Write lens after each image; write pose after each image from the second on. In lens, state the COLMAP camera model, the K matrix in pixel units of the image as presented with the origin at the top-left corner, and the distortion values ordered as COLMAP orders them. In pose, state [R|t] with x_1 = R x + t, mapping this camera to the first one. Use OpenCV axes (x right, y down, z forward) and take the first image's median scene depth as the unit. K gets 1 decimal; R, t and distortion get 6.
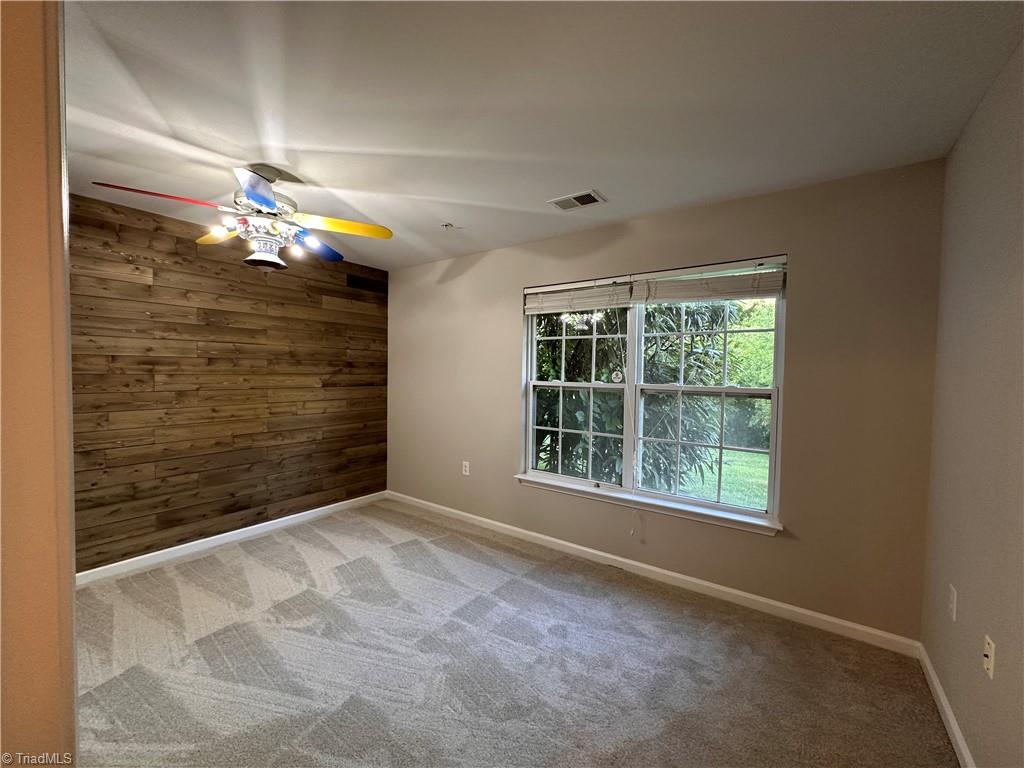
lens RADIAL K [[411.0, 0, 512.0], [0, 411.0, 384.0], [0, 0, 1]] dist [0.000921, 0.000288]
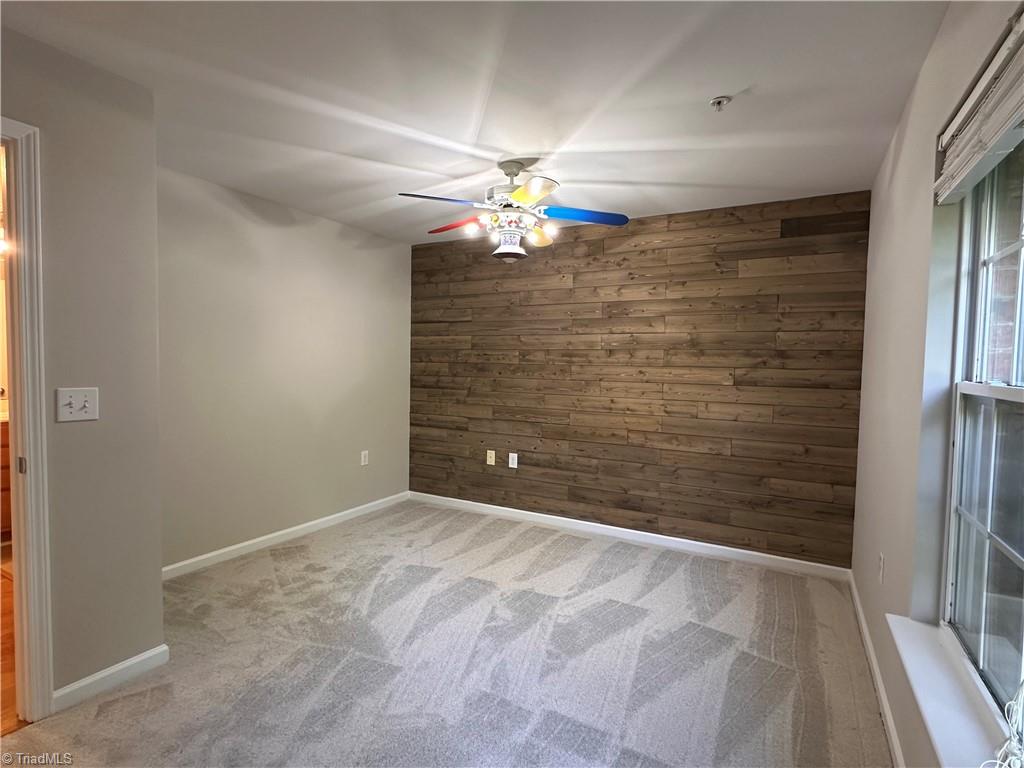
lens RADIAL K [[513.7, 0, 512.0], [0, 513.7, 384.0], [0, 0, 1]] dist [0.000010, -0.000199]
pose [[0.115598, 0.029078, -0.992870, 0.471165], [-0.049159, 0.998514, 0.023520, 0.003645], [0.992079, 0.046090, 0.116855, 0.573030]]
